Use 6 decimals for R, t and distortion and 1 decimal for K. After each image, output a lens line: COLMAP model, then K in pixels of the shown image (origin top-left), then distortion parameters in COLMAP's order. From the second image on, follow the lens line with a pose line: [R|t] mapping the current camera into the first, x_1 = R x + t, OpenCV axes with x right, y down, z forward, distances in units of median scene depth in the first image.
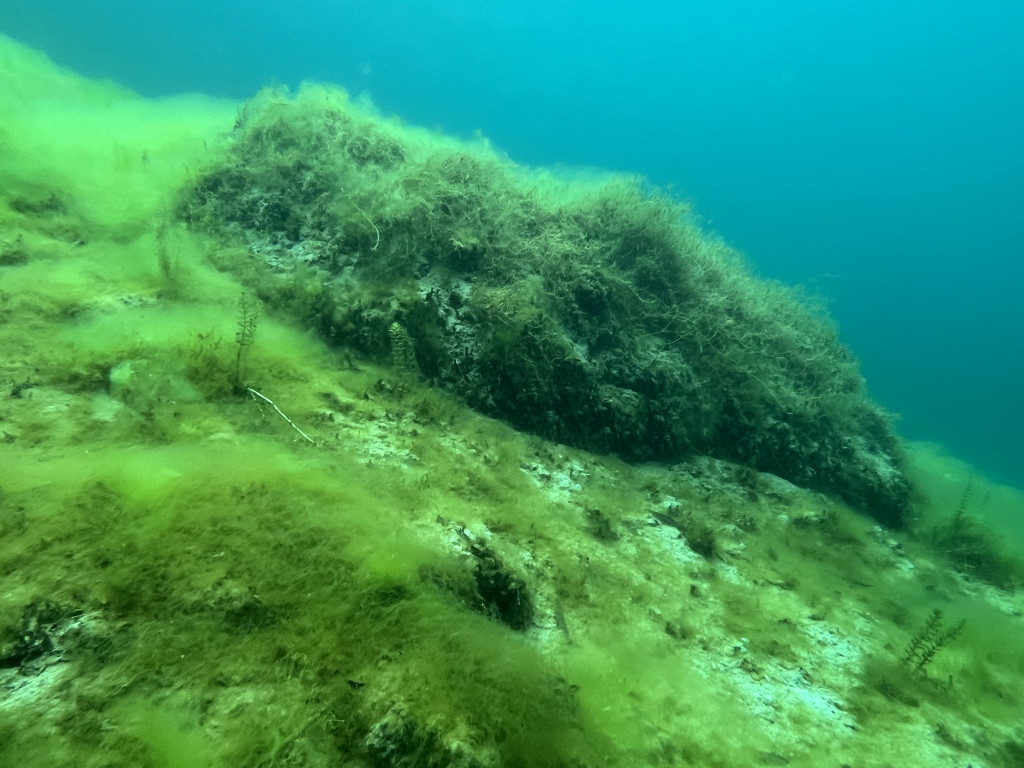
lens RADIAL K [[1036.3, 0, 508.3], [0, 1036.3, 429.4], [0, 0, 1]] dist [0.433004, 0.016016]
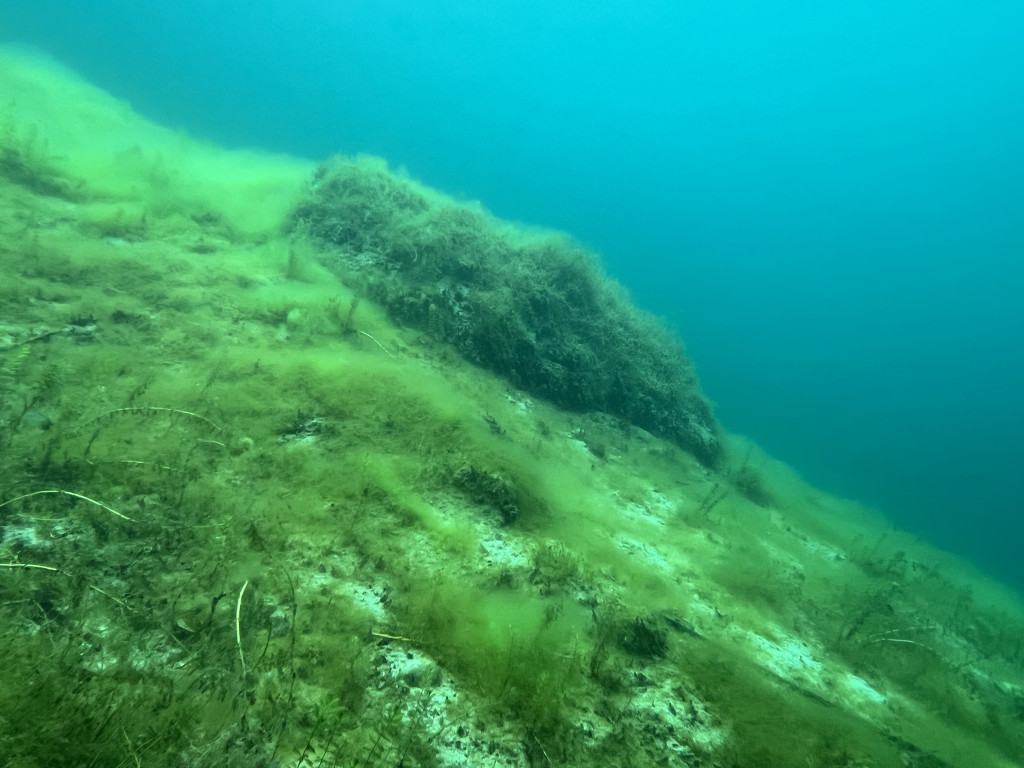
lens RADIAL K [[1036.3, 0, 508.3], [0, 1036.3, 429.4], [0, 0, 1]] dist [0.433004, 0.016016]
pose [[0.990497, 0.075719, 0.114817, -0.139883], [-0.070791, 0.996411, -0.046413, 0.145158], [-0.117920, 0.037844, 0.992302, -0.585079]]
